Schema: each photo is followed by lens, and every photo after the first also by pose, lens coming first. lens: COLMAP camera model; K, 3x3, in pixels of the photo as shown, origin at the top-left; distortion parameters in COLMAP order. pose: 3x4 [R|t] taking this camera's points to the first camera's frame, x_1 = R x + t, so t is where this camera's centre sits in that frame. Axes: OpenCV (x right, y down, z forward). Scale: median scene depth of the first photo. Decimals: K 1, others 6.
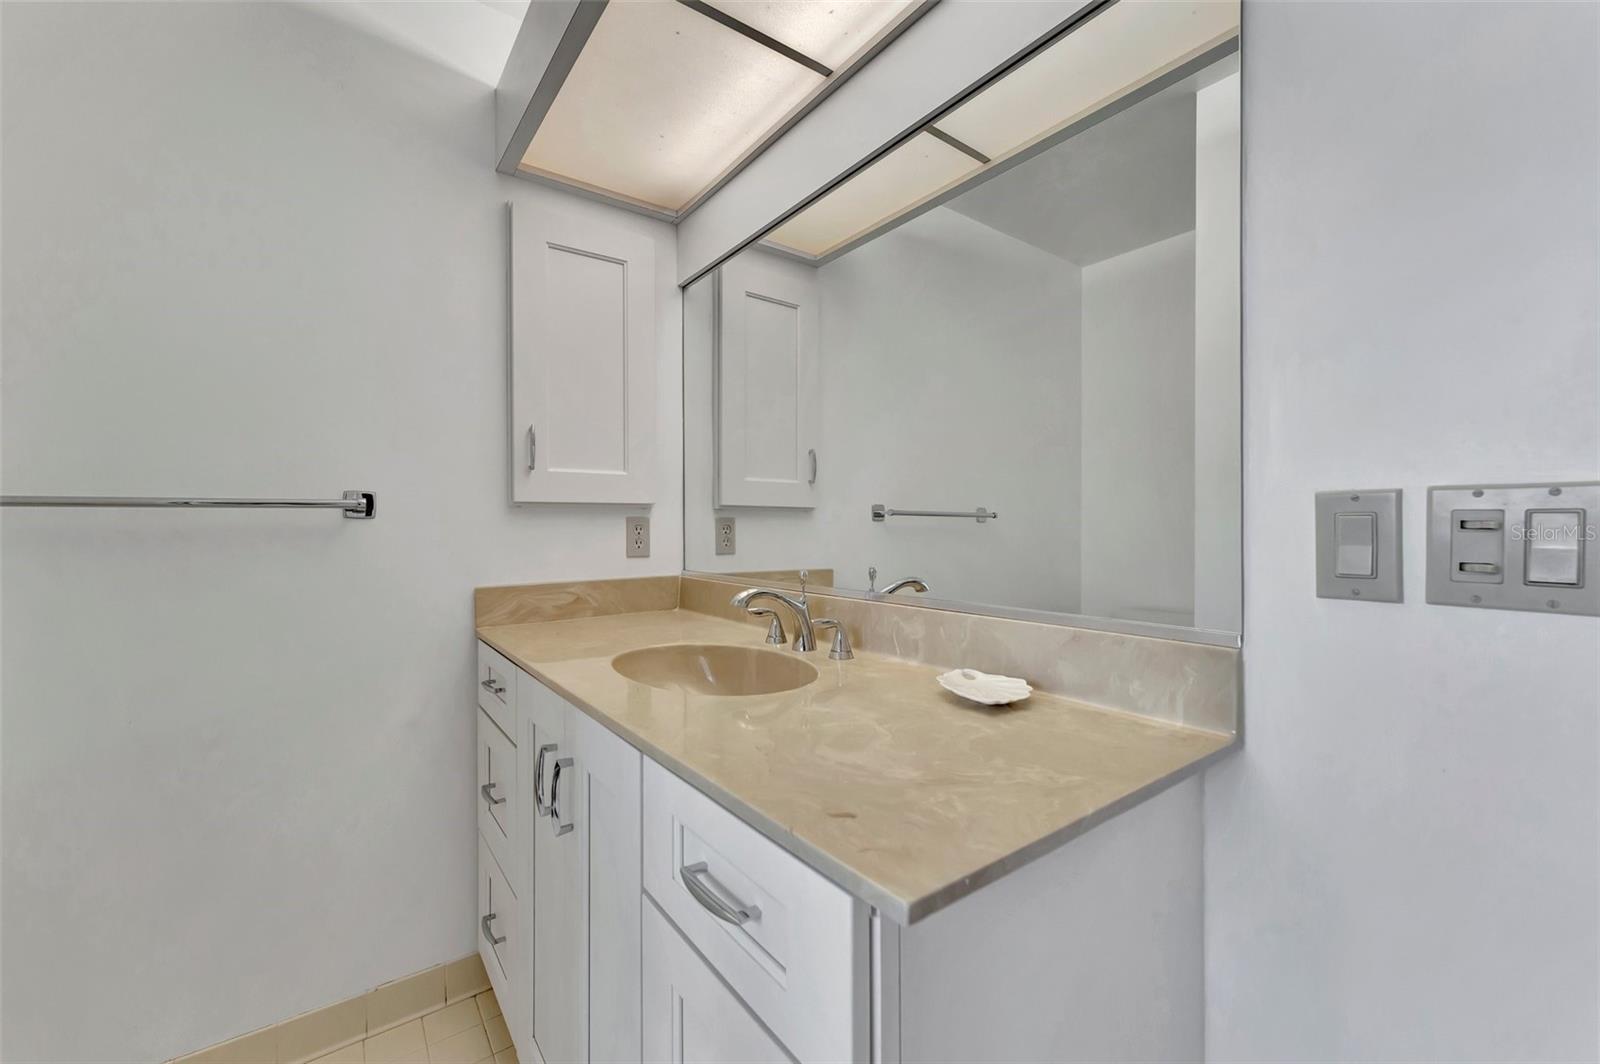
lens RADIAL K [[644.5, 0, 798.7], [0, 644.5, 524.5], [0, 0, 1]] dist [0.002373, -0.000342]
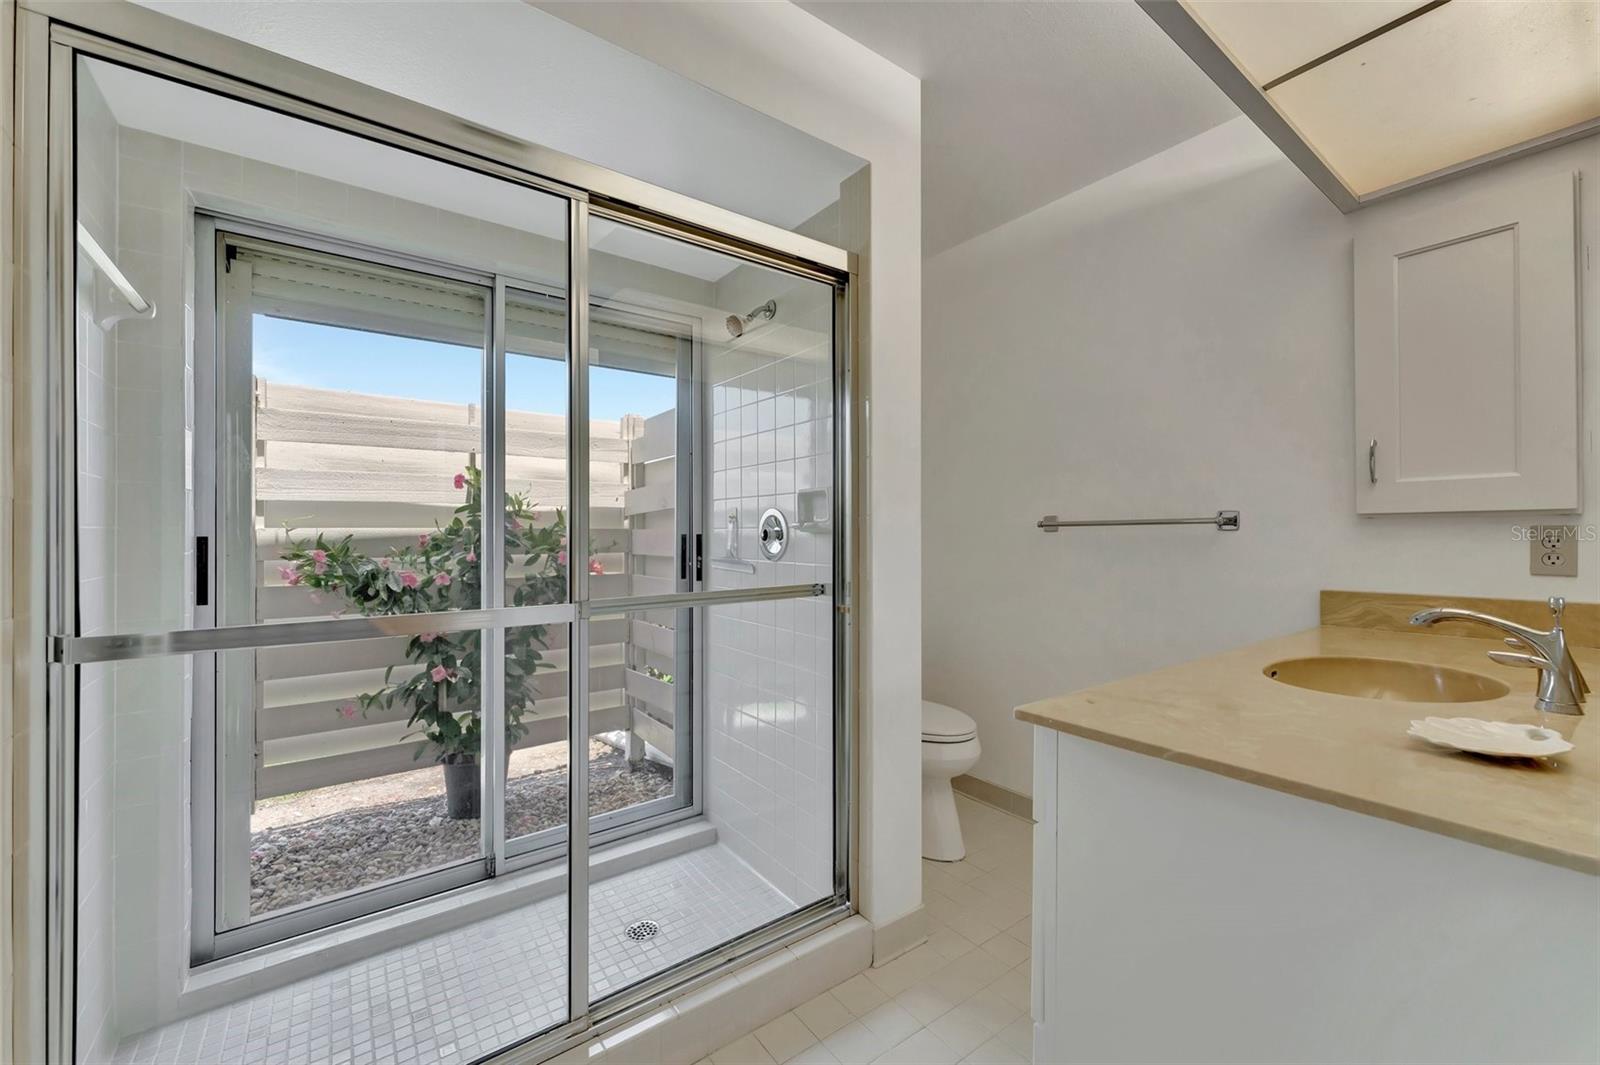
lens RADIAL K [[644.5, 0, 800.7], [0, 644.5, 535.4], [0, 0, 1]] dist [0.002373, -0.000342]
pose [[-0.002029, -0.001974, -0.999996, 0.625947], [-0.005796, 0.999981, -0.001962, 0.008313], [0.999981, 0.005792, -0.002040, 0.071939]]
